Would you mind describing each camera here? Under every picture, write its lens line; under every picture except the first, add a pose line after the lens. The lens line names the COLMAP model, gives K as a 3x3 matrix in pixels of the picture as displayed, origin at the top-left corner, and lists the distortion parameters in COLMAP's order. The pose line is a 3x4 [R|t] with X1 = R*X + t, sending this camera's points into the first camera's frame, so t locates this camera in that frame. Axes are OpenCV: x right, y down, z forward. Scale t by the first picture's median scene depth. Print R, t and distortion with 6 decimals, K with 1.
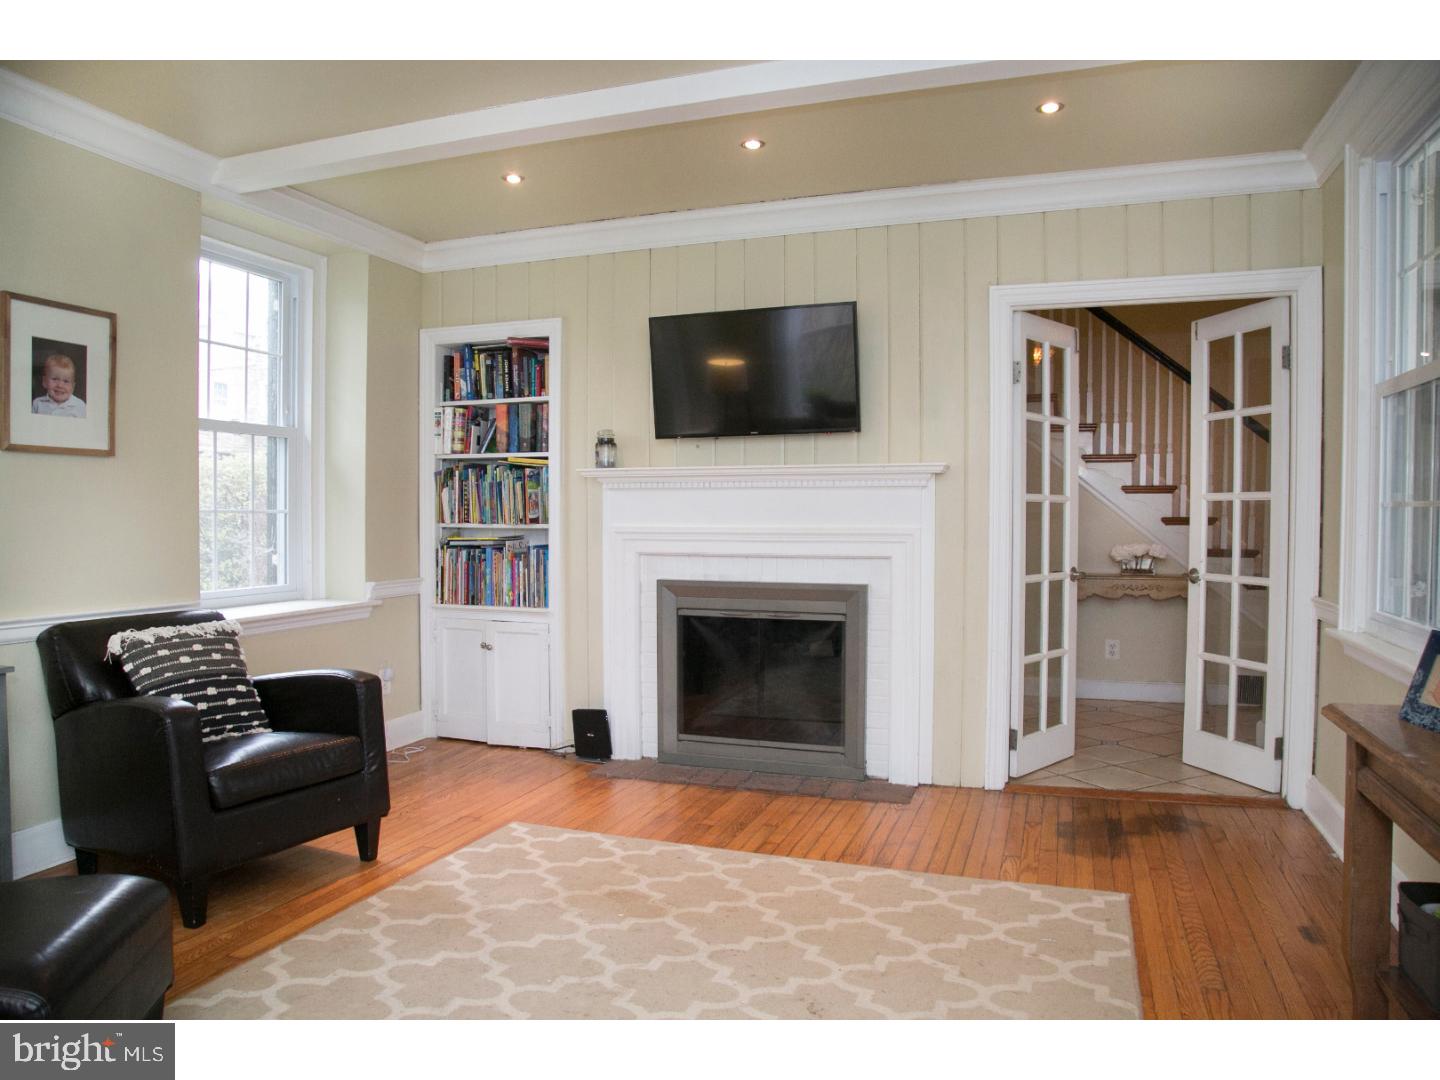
lens RADIAL K [[981.1, 0, 720.0], [0, 981.1, 540.0], [0, 0, 1]] dist [-0.127984, 0.079851]
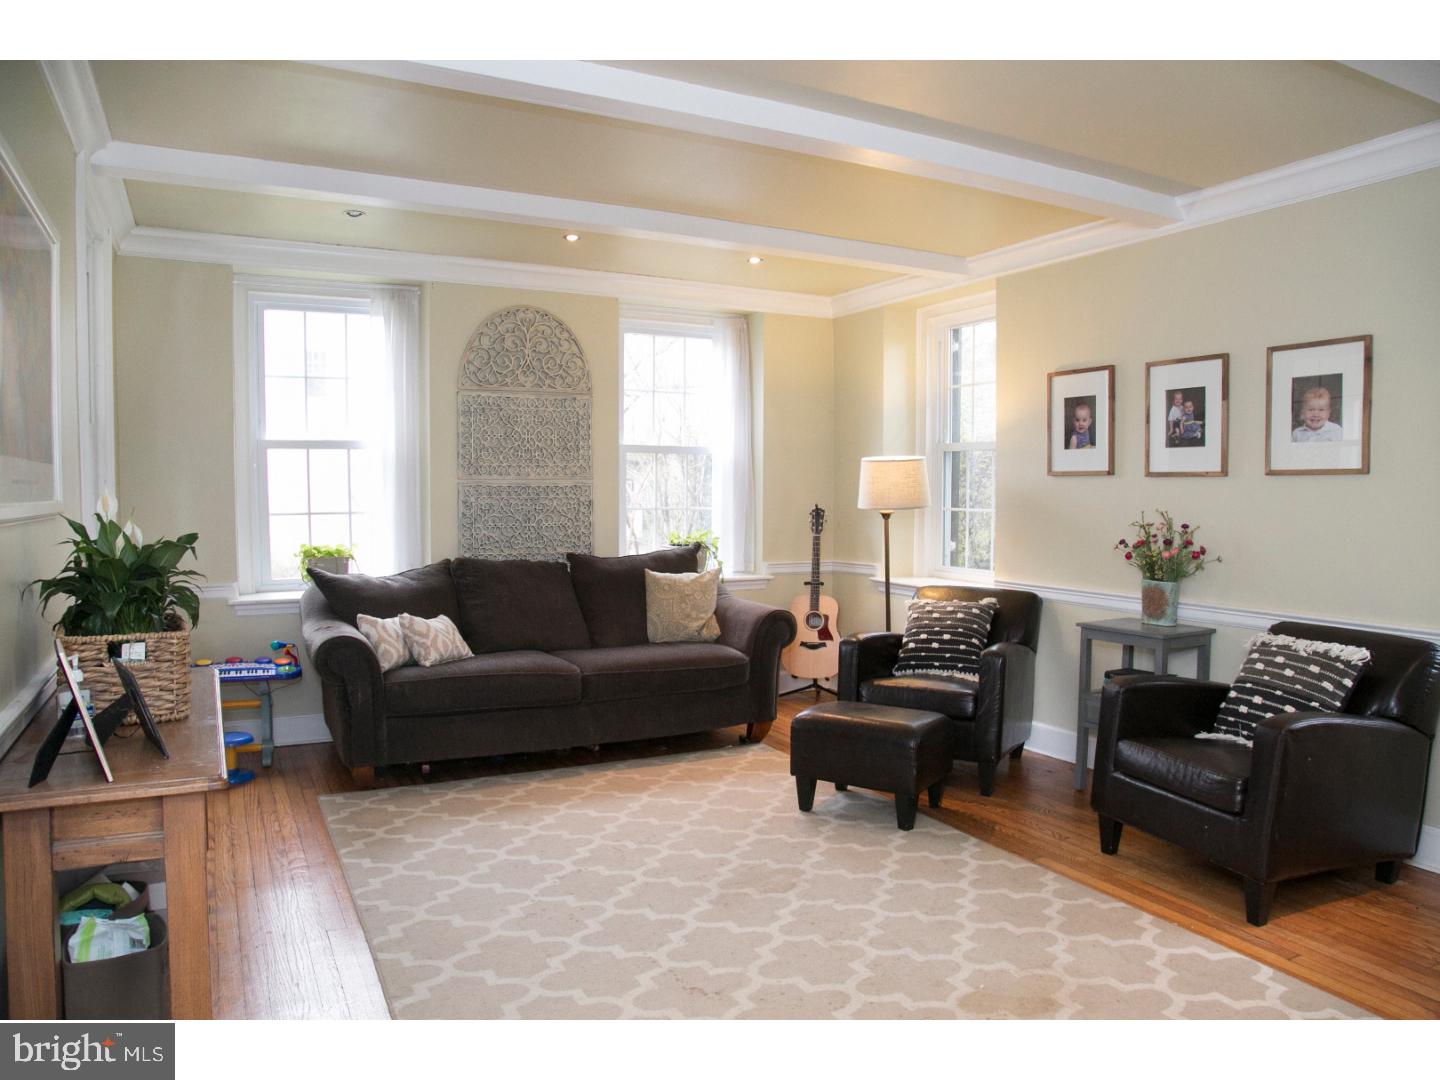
lens RADIAL K [[981.1, 0, 720.0], [0, 981.1, 540.0], [0, 0, 1]] dist [-0.127984, 0.079851]
pose [[-0.673602, 0.025752, -0.738646, 0.647179], [-0.029580, 0.997653, 0.061757, -0.064897], [0.738502, 0.063449, -0.671259, 1.282189]]
